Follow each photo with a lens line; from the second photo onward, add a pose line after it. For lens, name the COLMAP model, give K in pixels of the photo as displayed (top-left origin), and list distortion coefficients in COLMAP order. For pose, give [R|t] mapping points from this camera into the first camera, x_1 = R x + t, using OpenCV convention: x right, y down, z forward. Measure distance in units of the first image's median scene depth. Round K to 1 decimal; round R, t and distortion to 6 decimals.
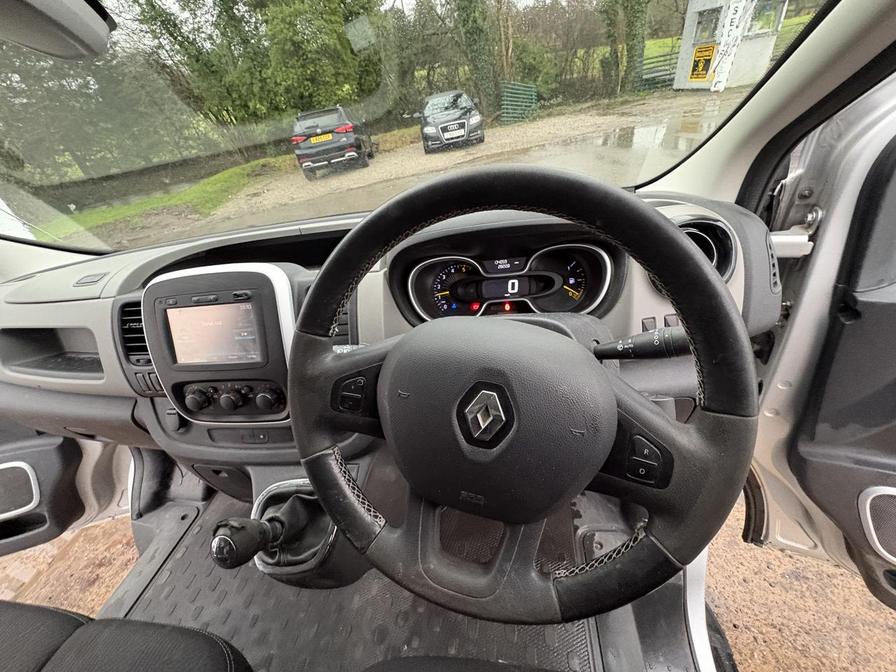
lens RADIAL K [[354.1, 0, 450.1], [0, 354.1, 335.9], [0, 0, 1]] dist [0.000435, 0.000189]
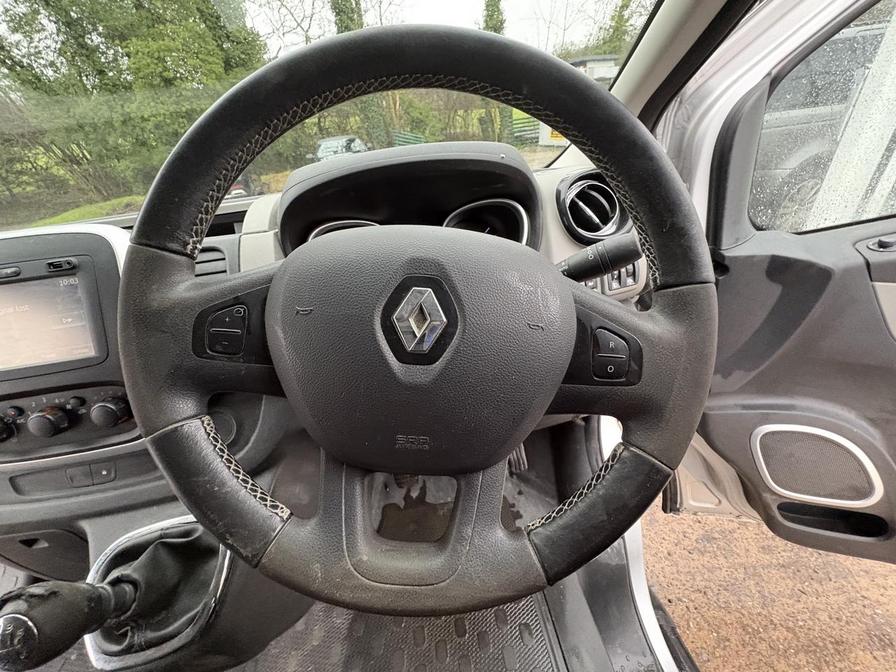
lens RADIAL K [[354.1, 0, 448.0], [0, 354.1, 336.6], [0, 0, 1]] dist [0.000435, 0.000189]
pose [[0.966923, -0.082192, 0.241461, -0.010611], [0.107061, 0.990012, -0.091728, 0.126406], [-0.231510, 0.114545, 0.966065, 0.098596]]
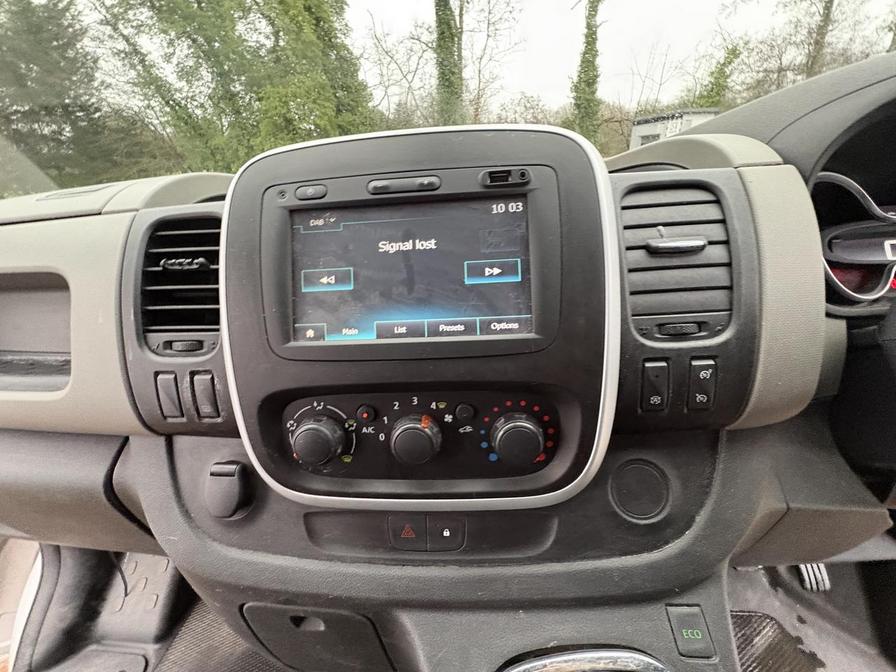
lens RADIAL K [[354.1, 0, 447.3], [0, 354.1, 337.7], [0, 0, 1]] dist [0.000435, 0.000189]
pose [[0.992981, 0.056993, 0.103637, -0.486323], [-0.036108, 0.980488, -0.193235, 0.111375], [-0.112628, 0.188136, 0.975664, 0.443645]]
